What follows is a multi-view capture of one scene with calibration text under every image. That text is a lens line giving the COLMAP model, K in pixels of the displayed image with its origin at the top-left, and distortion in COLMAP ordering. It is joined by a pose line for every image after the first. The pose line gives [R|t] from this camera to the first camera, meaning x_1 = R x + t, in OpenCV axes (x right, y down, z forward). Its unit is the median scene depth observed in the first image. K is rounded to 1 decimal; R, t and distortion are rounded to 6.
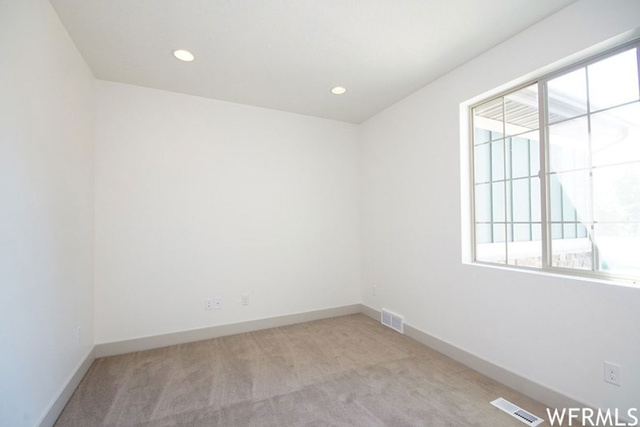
lens RADIAL K [[283.0, 0, 319.6], [0, 283.0, 219.0], [0, 0, 1]] dist [0.000690, -0.000138]
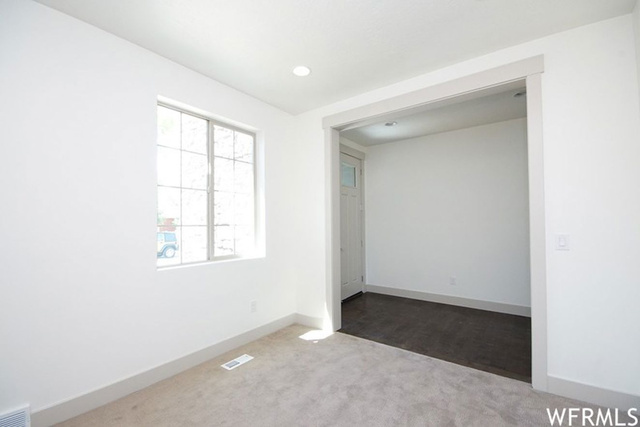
lens RADIAL K [[283.0, 0, 319.6], [0, 283.0, 219.0], [0, 0, 1]] dist [0.000690, -0.000138]
pose [[-0.447352, 0.022470, 0.894076, -0.656729], [-0.003590, 0.999631, -0.026919, 0.016092], [-0.894351, -0.015252, -0.447106, 1.138203]]
